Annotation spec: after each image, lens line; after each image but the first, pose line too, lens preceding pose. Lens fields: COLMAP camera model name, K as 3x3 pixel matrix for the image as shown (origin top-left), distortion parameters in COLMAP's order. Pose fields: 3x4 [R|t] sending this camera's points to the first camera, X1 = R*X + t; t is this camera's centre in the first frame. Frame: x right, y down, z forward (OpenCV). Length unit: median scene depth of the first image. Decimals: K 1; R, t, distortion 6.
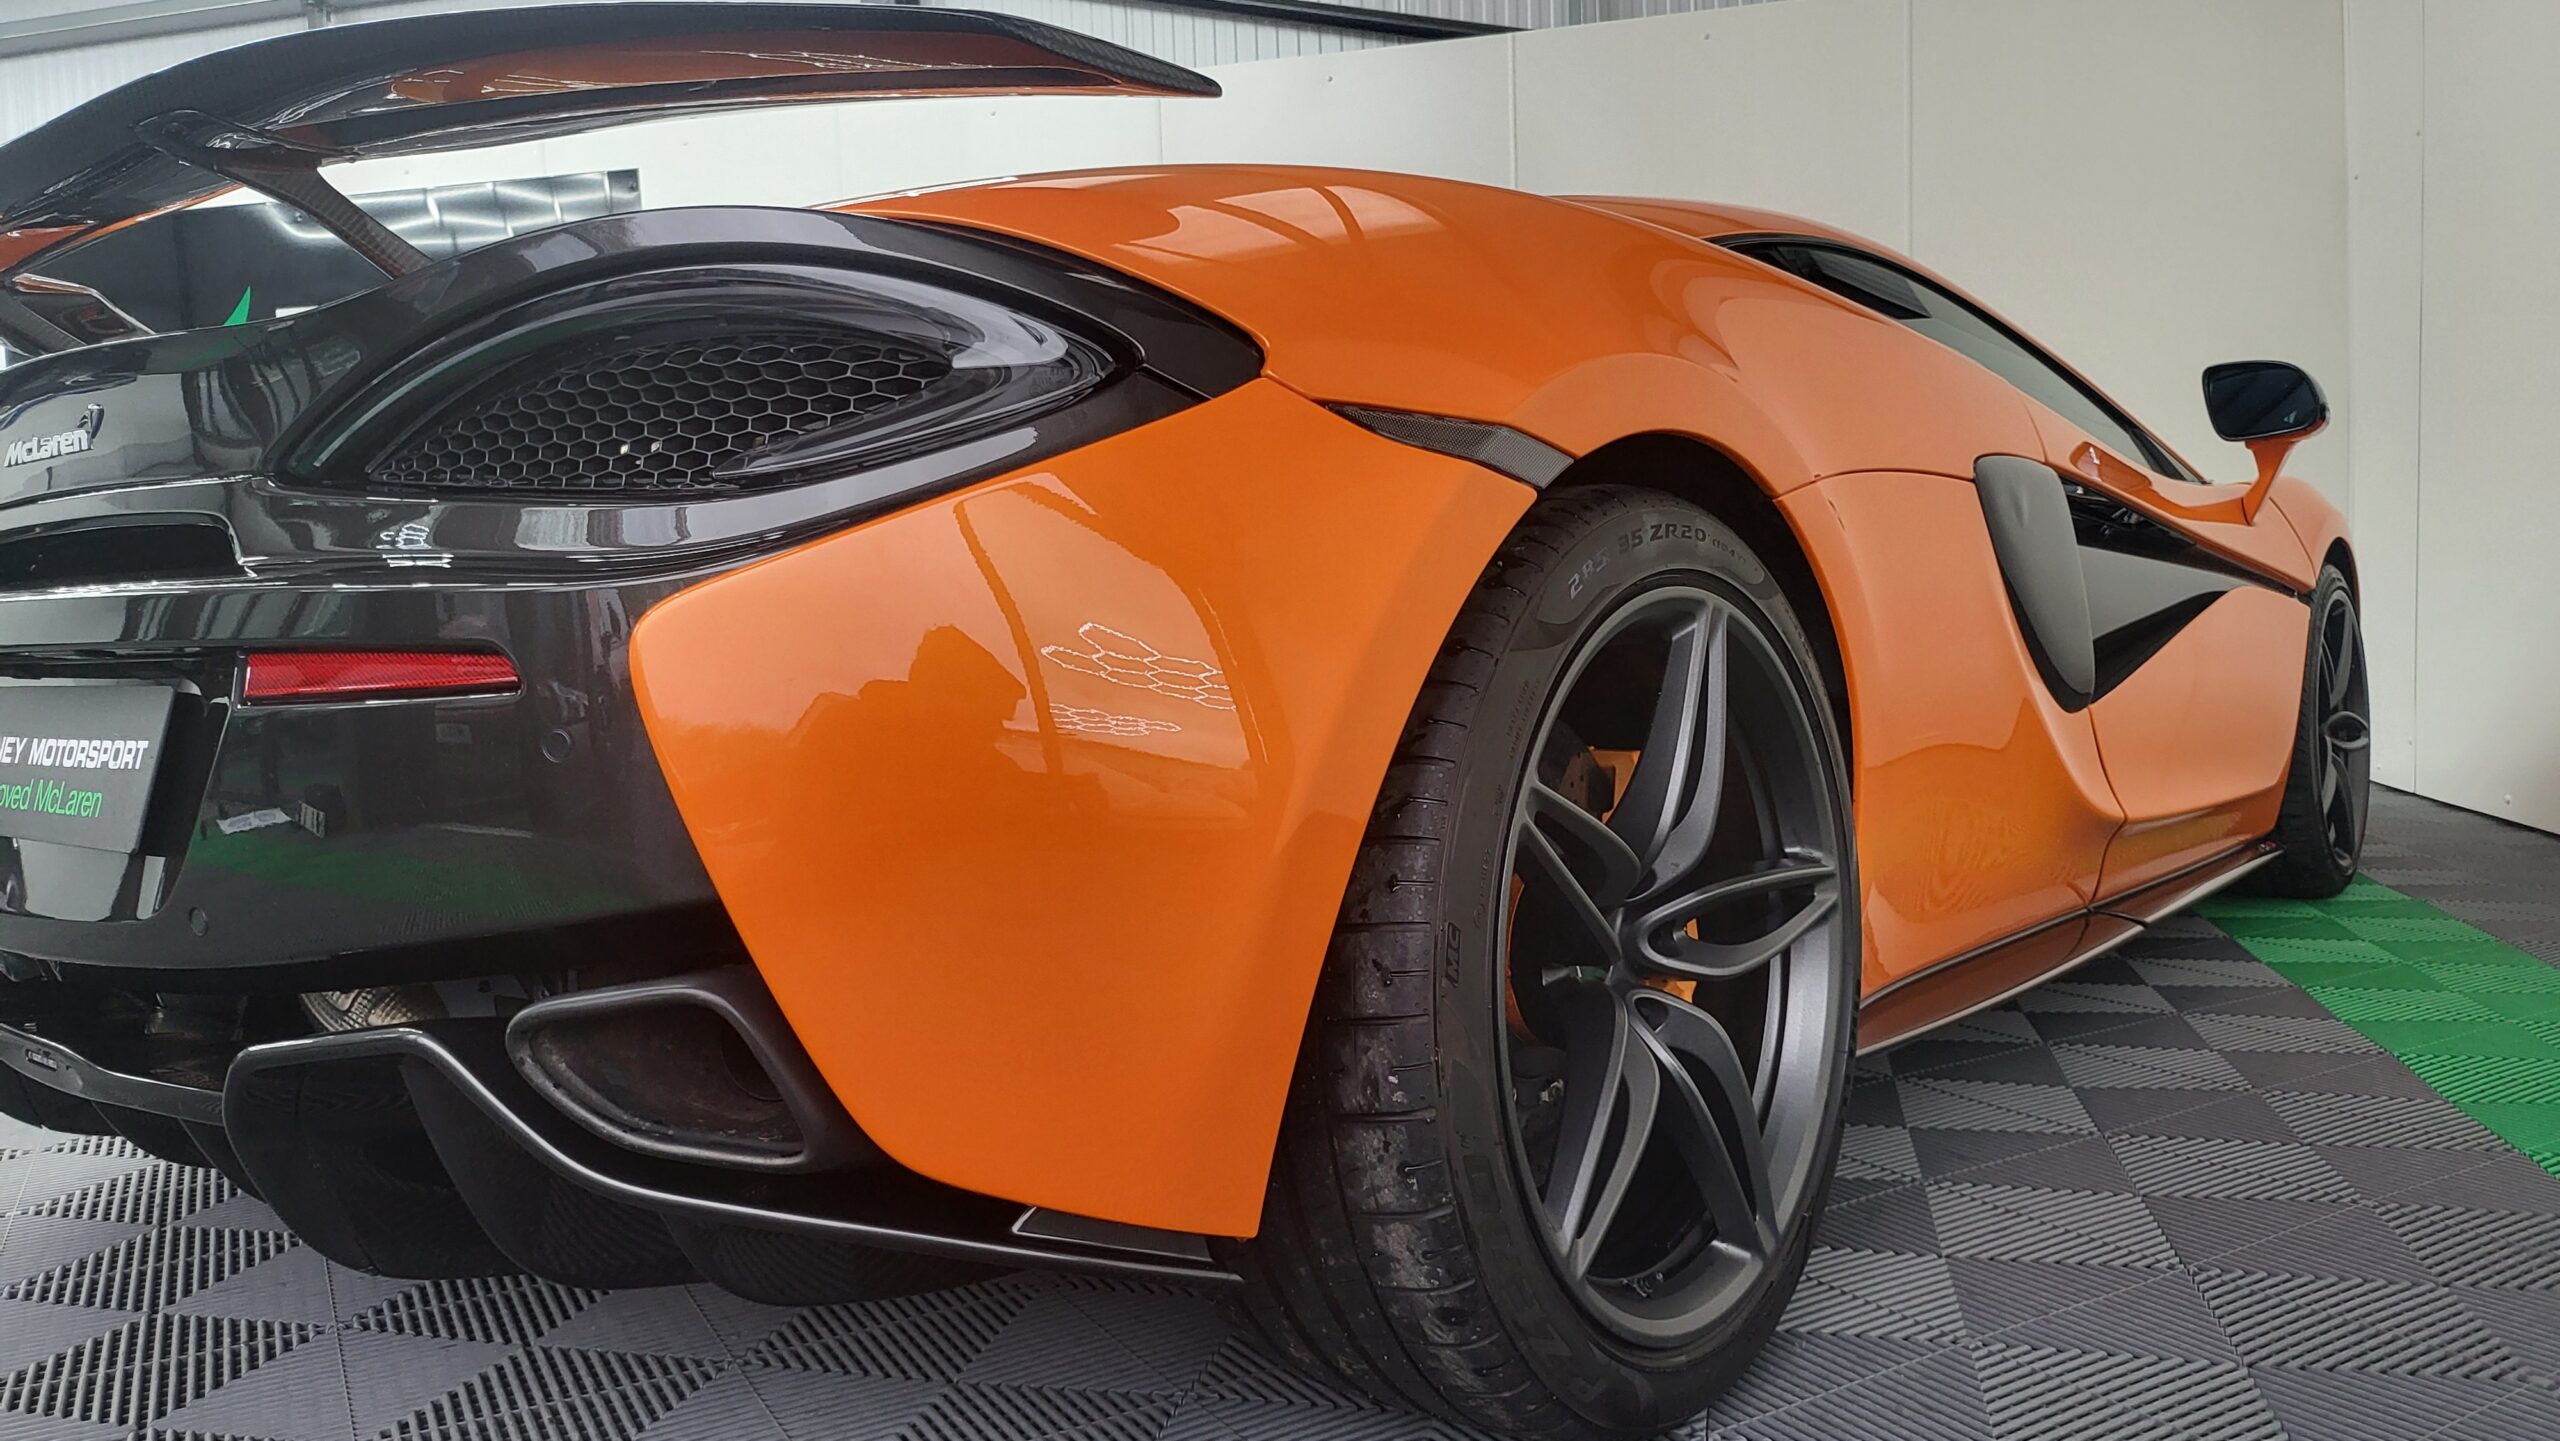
lens RADIAL K [[1794.9, 0, 1282.0], [0, 1794.9, 720.6], [0, 0, 1]] dist [0.053210, -0.052632]
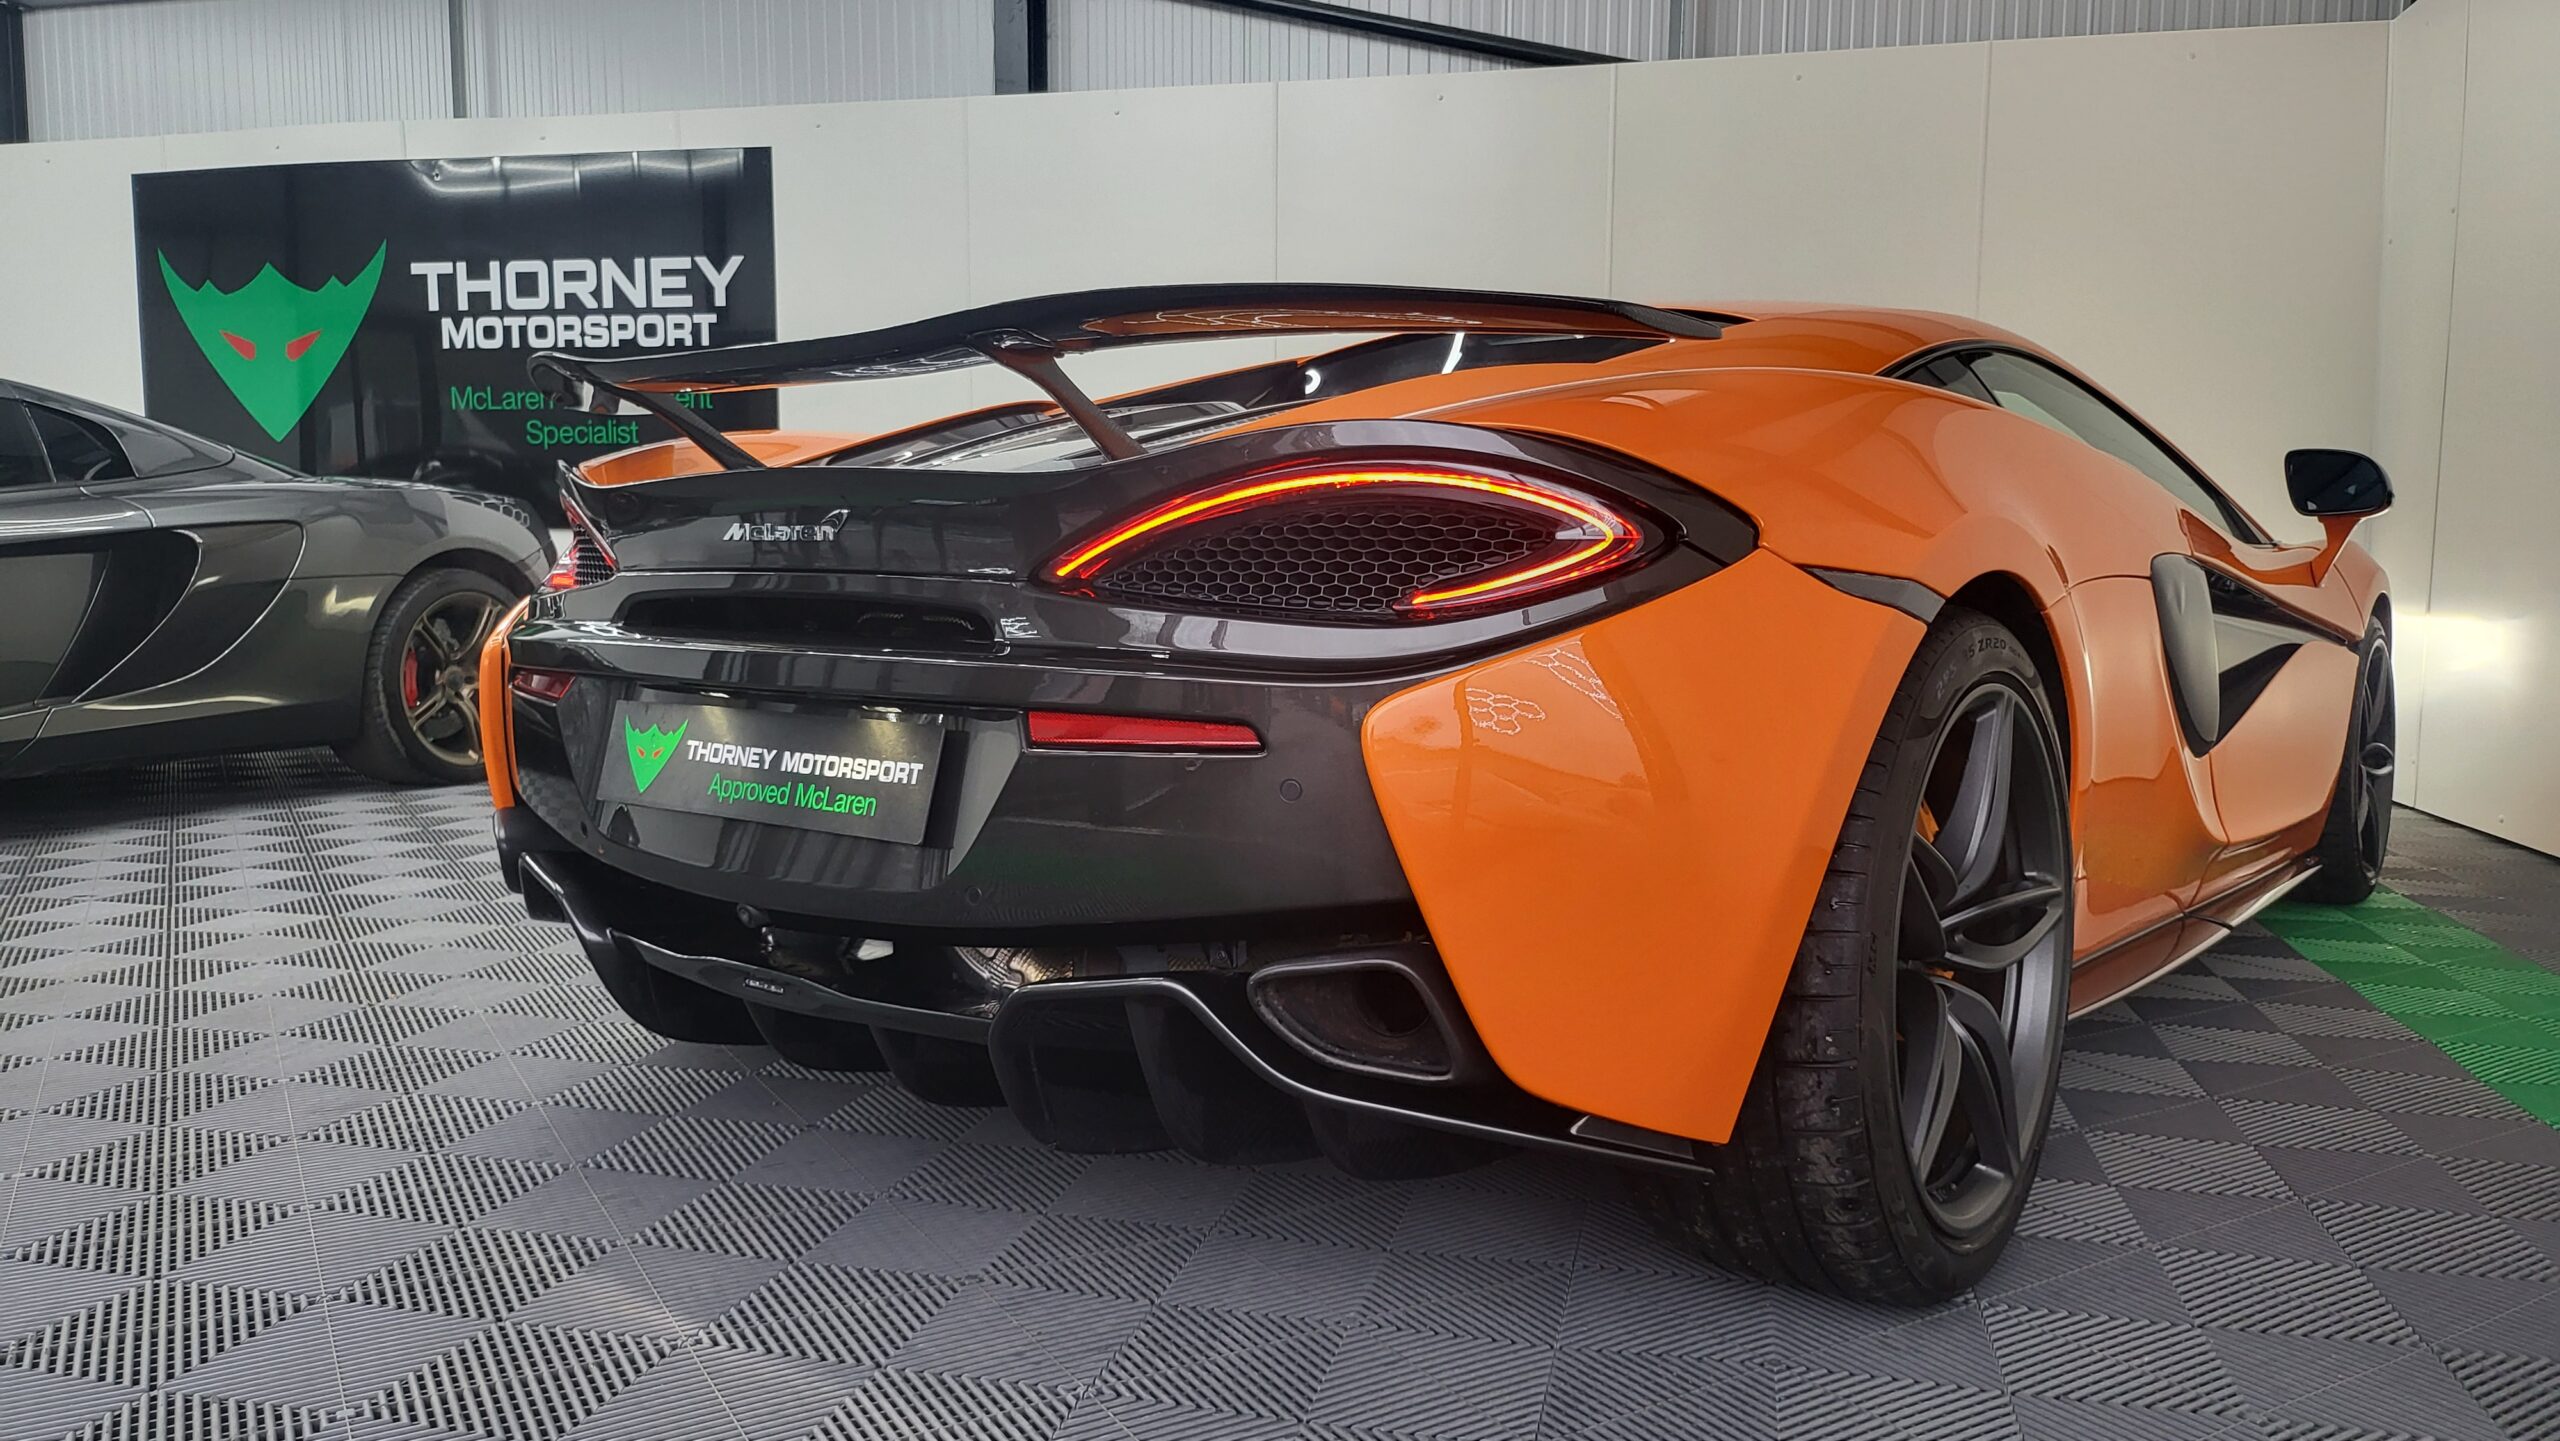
lens RADIAL K [[1794.9, 0, 1282.4], [0, 1794.9, 729.2], [0, 0, 1]] dist [0.053210, -0.052632]
pose [[0.999091, 0.037366, 0.020511, -0.324832], [-0.038023, 0.998745, 0.032611, -0.061935], [-0.019267, -0.033361, 0.999258, -0.336647]]
